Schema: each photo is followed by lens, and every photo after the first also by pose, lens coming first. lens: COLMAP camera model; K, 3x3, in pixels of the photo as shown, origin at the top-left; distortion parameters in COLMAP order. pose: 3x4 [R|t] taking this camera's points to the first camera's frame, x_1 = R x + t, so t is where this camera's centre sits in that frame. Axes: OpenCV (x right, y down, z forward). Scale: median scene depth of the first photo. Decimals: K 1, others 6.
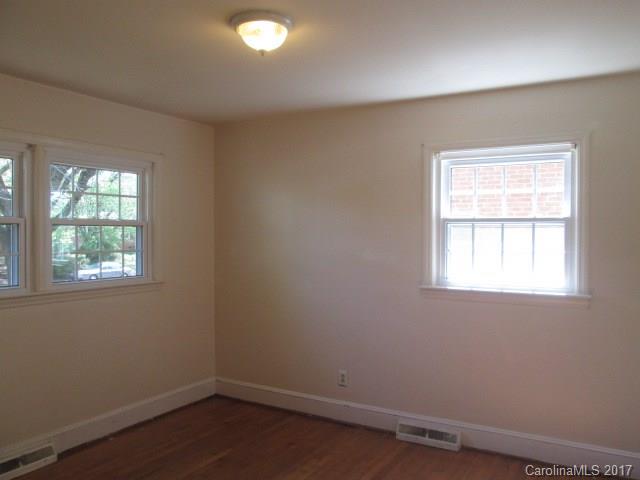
lens RADIAL K [[553.9, 0, 320.0], [0, 553.9, 240.0], [0, 0, 1]] dist [-0.063335, 0.000905]
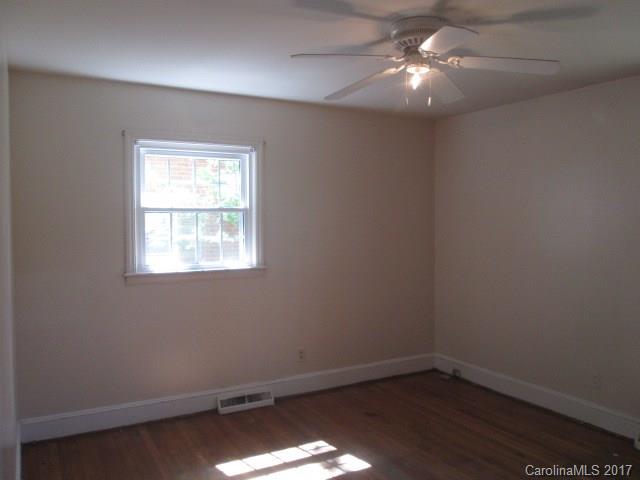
lens RADIAL K [[512.4, 0, 320.0], [0, 512.4, 240.0], [0, 0, 1]] dist [-0.000814, -0.002040]
pose [[0.515927, -0.050256, 0.855157, -0.470177], [0.019235, 0.998706, 0.047087, -0.015805], [-0.856417, -0.007845, 0.516226, 0.253363]]
